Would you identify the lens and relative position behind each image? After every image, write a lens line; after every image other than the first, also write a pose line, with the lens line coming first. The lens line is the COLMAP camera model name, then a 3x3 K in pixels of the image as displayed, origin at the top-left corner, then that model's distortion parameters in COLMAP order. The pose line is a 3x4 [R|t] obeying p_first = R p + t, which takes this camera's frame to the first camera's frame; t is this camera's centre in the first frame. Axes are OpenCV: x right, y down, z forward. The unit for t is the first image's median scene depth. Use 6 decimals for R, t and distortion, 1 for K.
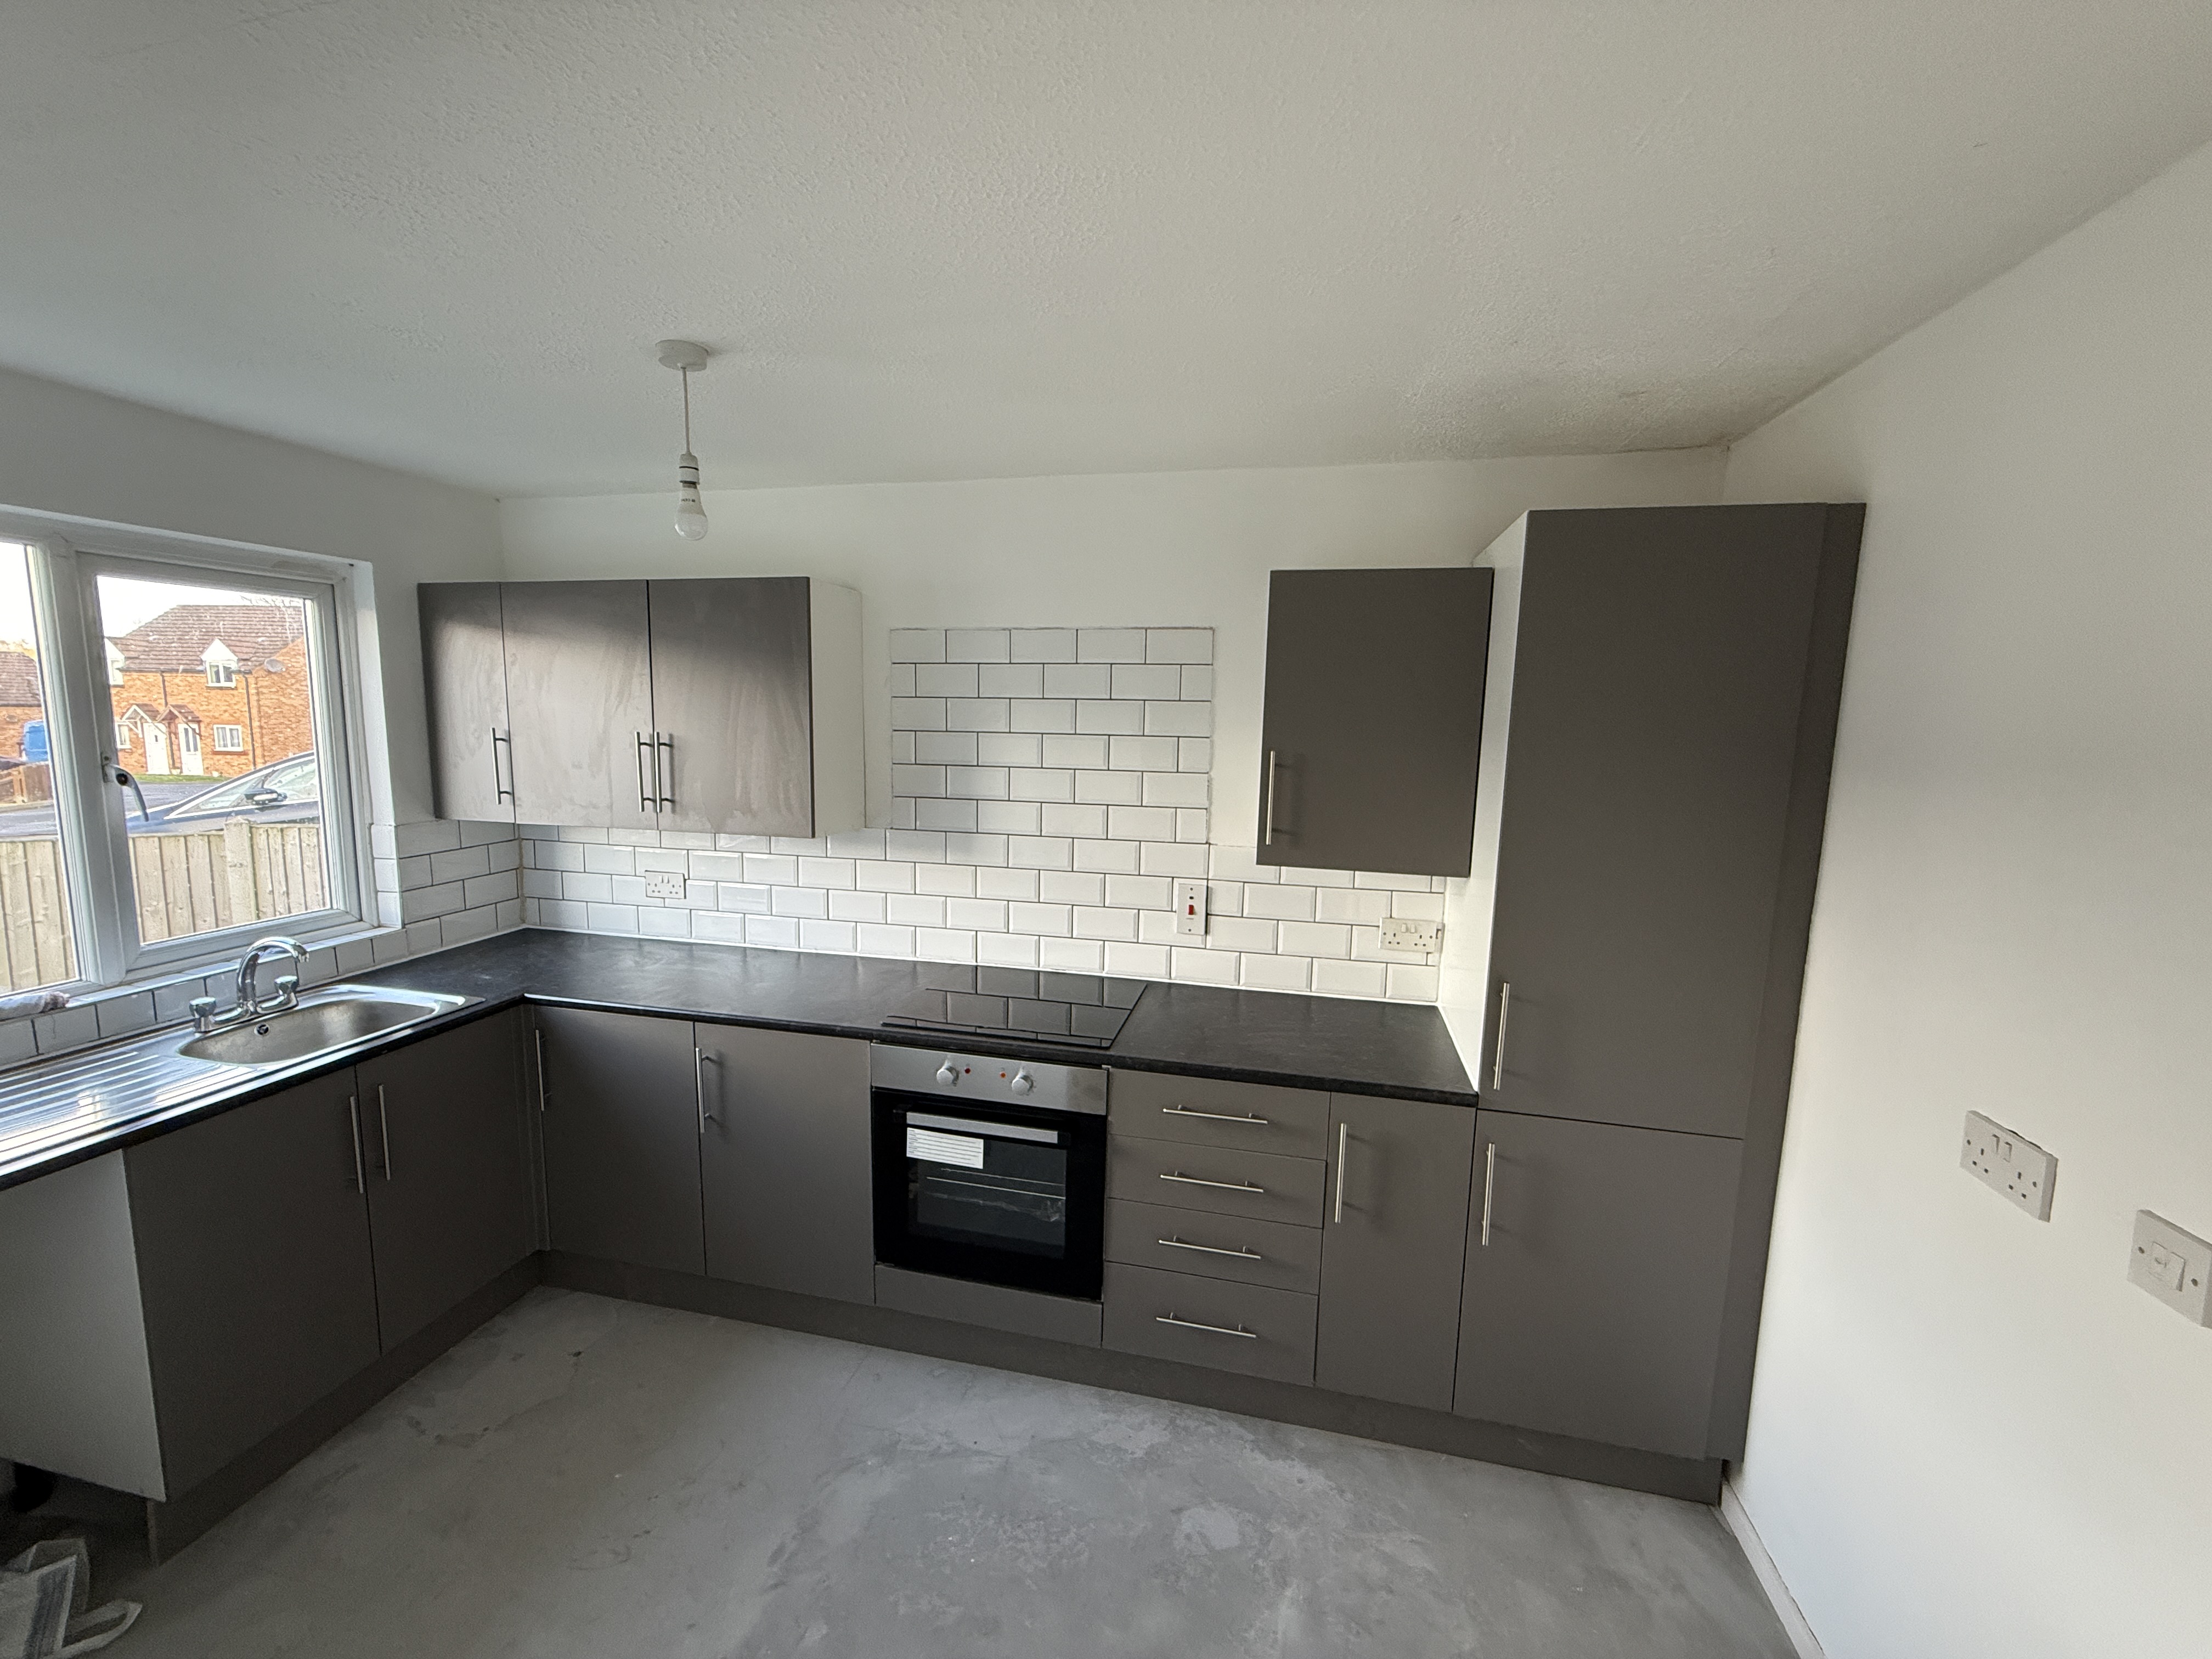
lens RADIAL K [[879.5, 0, 1100.9], [0, 879.5, 827.5], [0, 0, 1]] dist [0.000705, 0.000455]
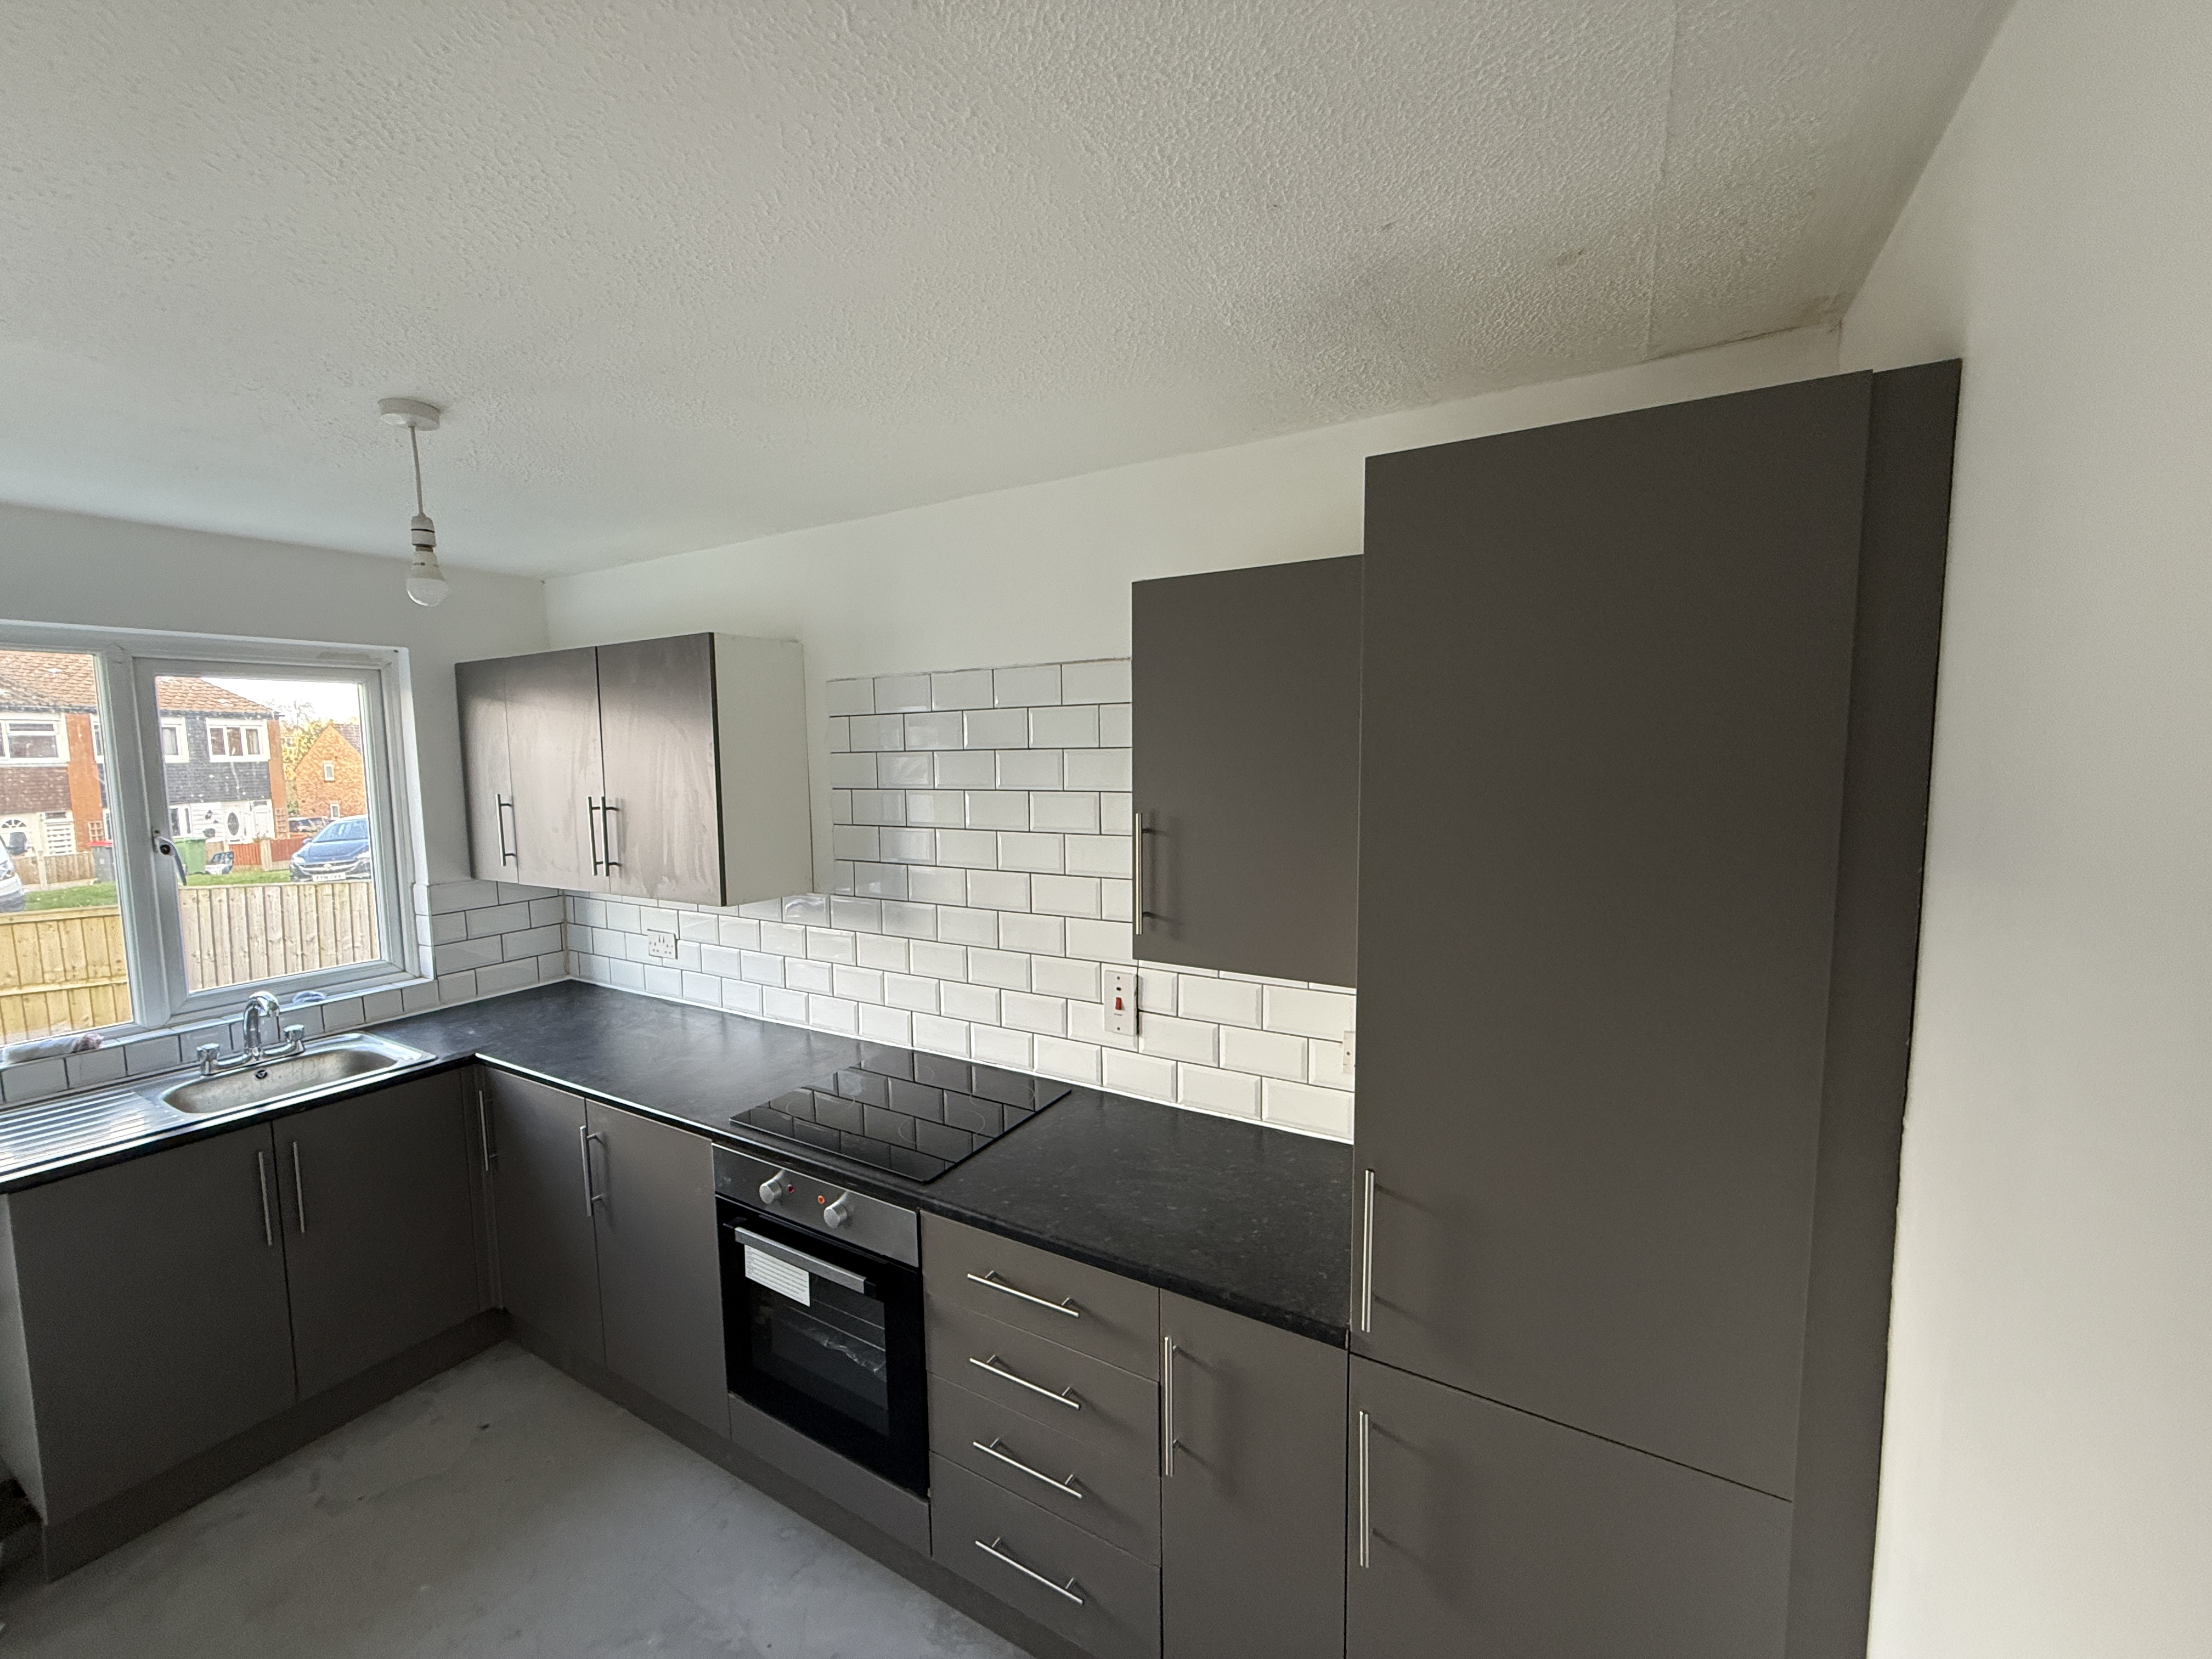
lens RADIAL K [[879.5, 0, 1100.9], [0, 879.5, 827.5], [0, 0, 1]] dist [0.000705, 0.000455]
pose [[0.953567, -0.006268, -0.301115, 0.332670], [-0.005606, 0.999241, -0.038554, -0.037367], [0.301128, 0.038452, 0.952808, 0.215768]]
